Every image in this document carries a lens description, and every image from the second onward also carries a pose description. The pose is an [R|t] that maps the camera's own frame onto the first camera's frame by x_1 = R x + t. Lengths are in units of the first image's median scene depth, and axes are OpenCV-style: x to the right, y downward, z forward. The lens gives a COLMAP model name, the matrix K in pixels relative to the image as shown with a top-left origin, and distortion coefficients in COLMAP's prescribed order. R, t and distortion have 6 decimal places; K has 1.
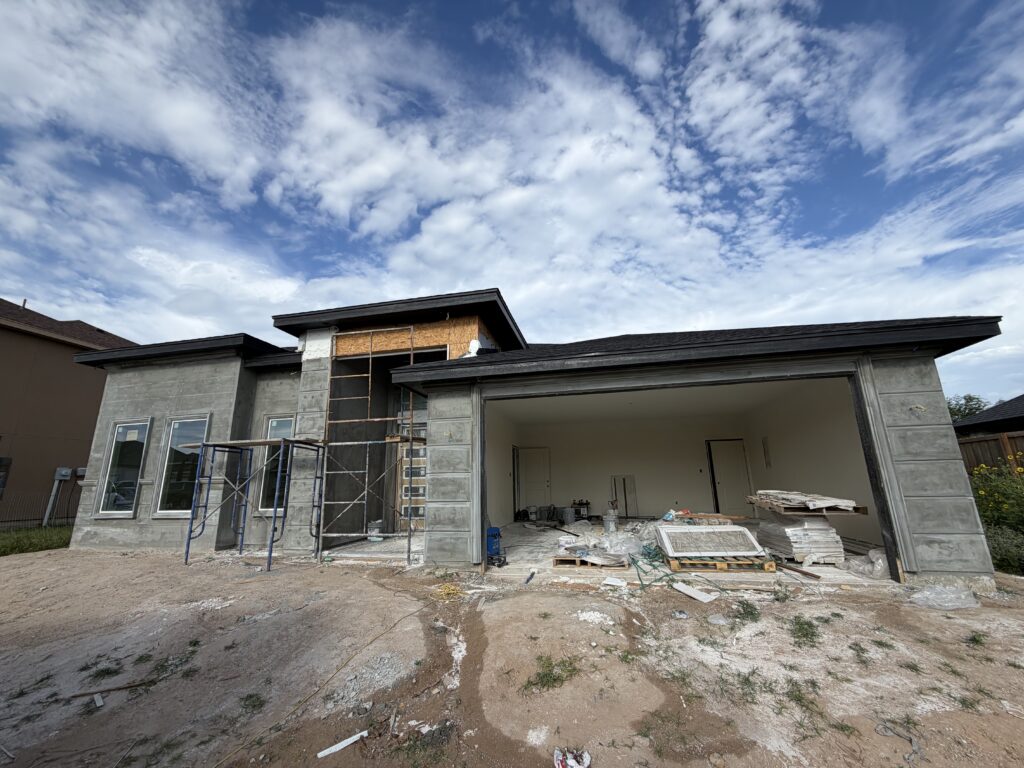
lens RADIAL K [[407.3, 0, 505.9], [0, 407.3, 386.0], [0, 0, 1]] dist [0.000088, -0.000132]
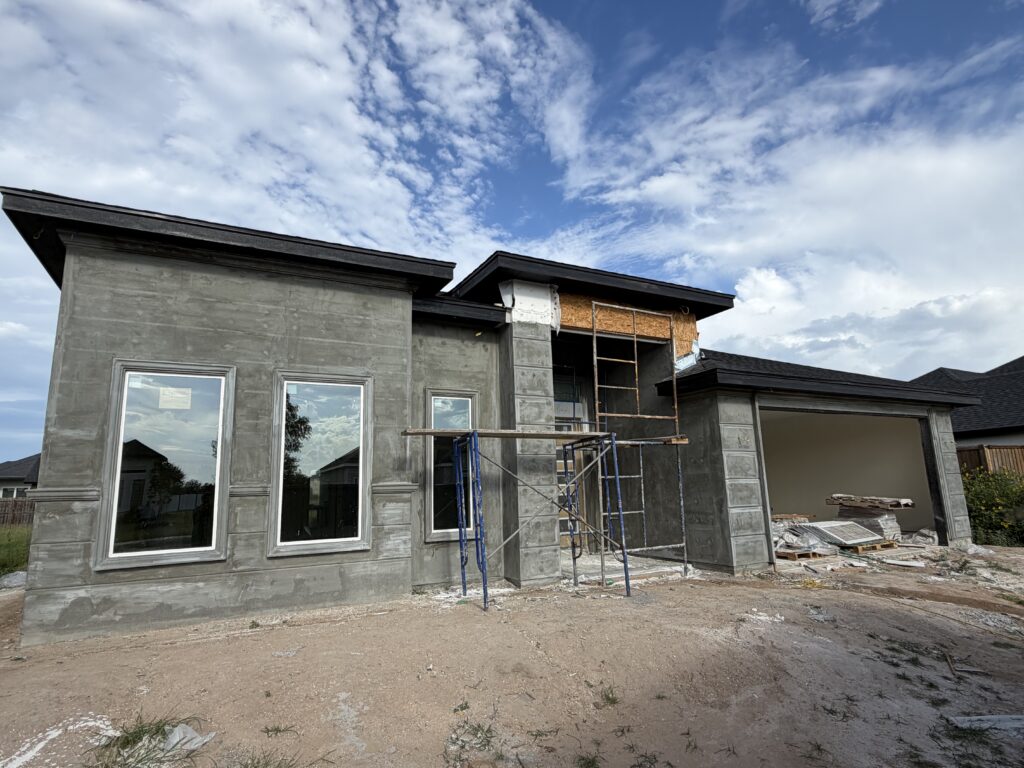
lens RADIAL K [[559.6, 0, 512.0], [0, 559.6, 384.0], [0, 0, 1]] dist [-0.000170, -0.000116]
pose [[0.762125, 0.118991, 0.636401, -1.171029], [-0.137144, 0.990330, -0.020930, 0.070762], [-0.632737, -0.071327, 0.771075, 0.247099]]
